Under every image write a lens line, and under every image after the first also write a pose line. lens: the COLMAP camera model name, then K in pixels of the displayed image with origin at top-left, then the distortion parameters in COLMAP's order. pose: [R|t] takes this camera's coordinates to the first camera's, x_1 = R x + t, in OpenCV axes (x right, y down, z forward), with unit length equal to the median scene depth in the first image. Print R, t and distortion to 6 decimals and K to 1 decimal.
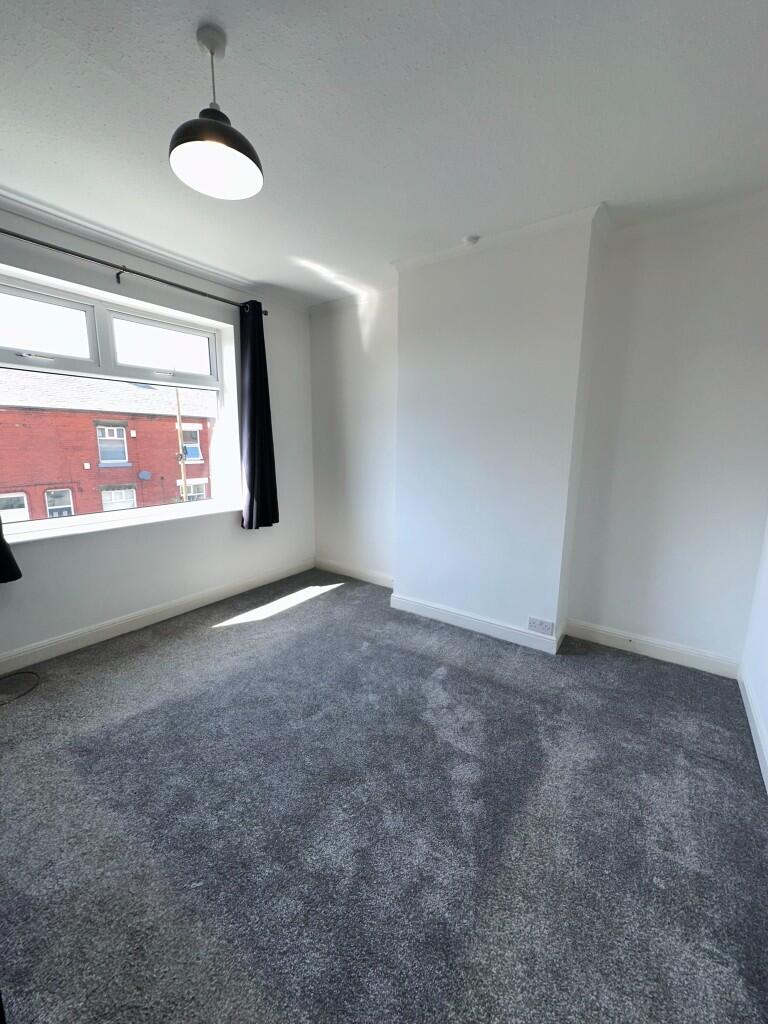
lens RADIAL K [[410.0, 0, 384.9], [0, 410.0, 512.9], [0, 0, 1]] dist [0.000583, 0.000238]
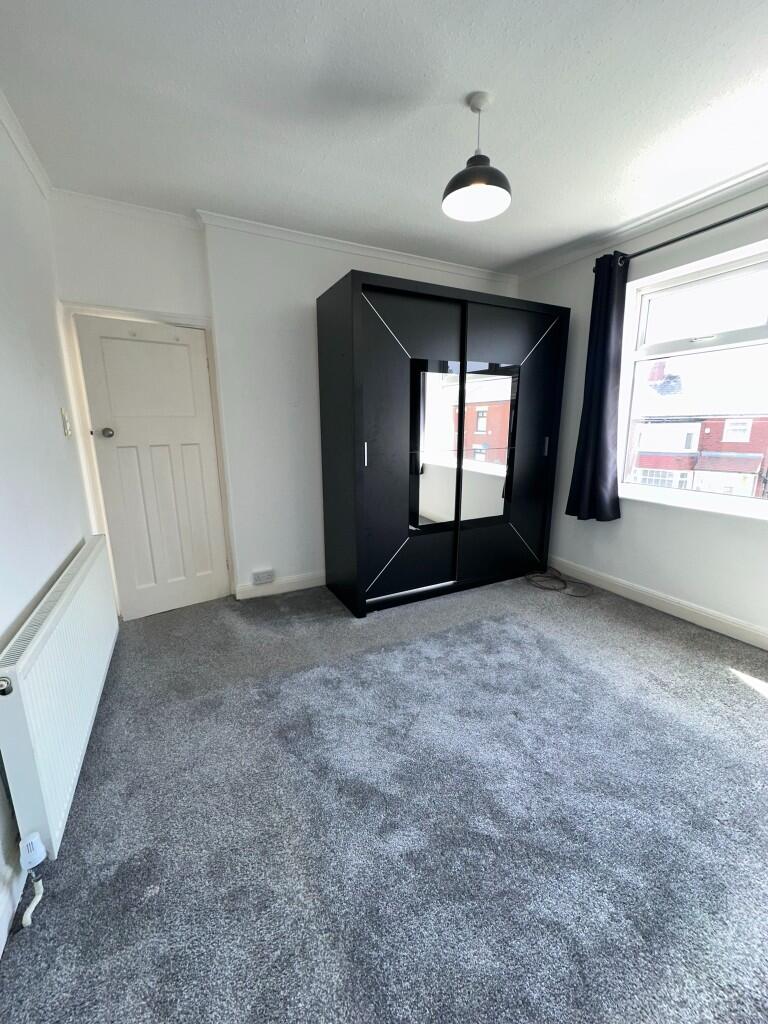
lens RADIAL K [[410.0, 0, 389.8], [0, 410.0, 516.5], [0, 0, 1]] dist [0.000583, 0.000238]
pose [[-0.444261, 0.198773, -0.873568, 0.507632], [-0.147858, 0.945437, 0.290321, -0.123489], [0.883612, 0.258142, -0.390631, 0.746926]]
